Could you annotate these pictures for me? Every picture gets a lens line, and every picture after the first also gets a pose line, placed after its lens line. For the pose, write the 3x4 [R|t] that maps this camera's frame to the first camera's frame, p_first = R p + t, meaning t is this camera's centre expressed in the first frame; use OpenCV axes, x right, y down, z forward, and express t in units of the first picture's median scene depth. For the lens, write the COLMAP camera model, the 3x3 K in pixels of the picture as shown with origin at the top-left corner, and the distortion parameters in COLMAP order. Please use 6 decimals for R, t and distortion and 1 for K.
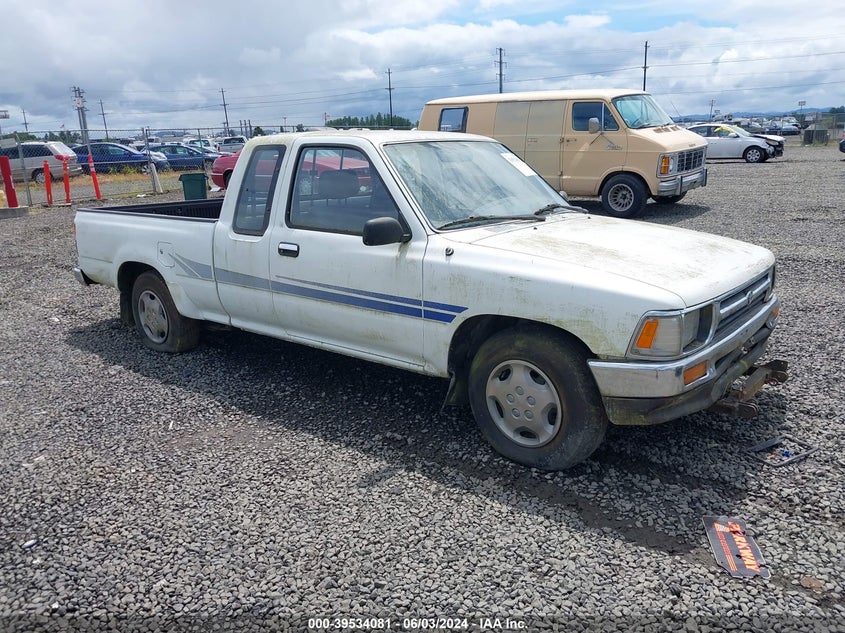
lens RADIAL K [[656.0, 0, 422.5], [0, 656.0, 316.5], [0, 0, 1]] dist [0.005221, 0.003894]
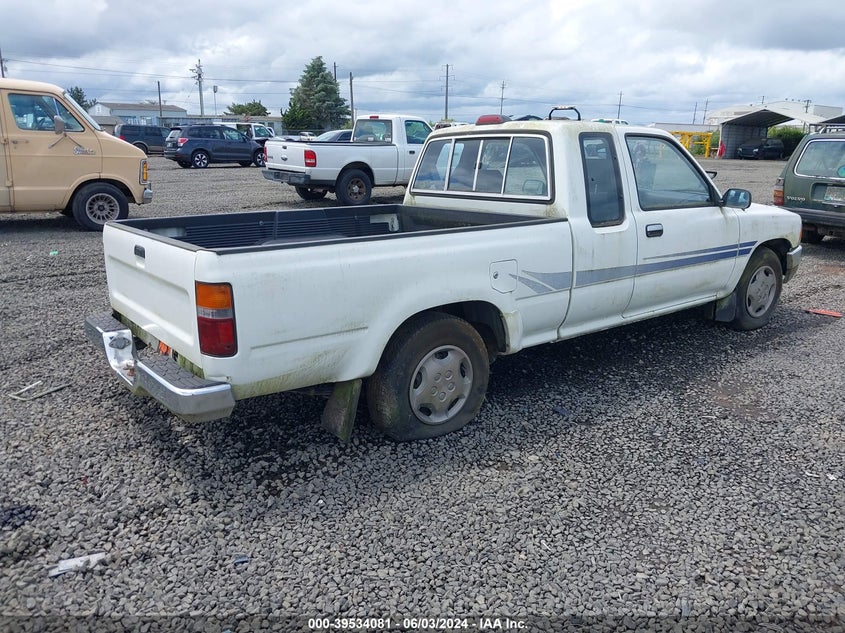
lens RADIAL K [[656.0, 0, 422.5], [0, 656.0, 316.5], [0, 0, 1]] dist [0.005221, 0.003894]
pose [[0.248196, -0.218973, 0.943636, -1.099753], [0.241814, 0.957284, 0.158538, -0.187886], [-0.938043, 0.188836, 0.290545, 0.879671]]
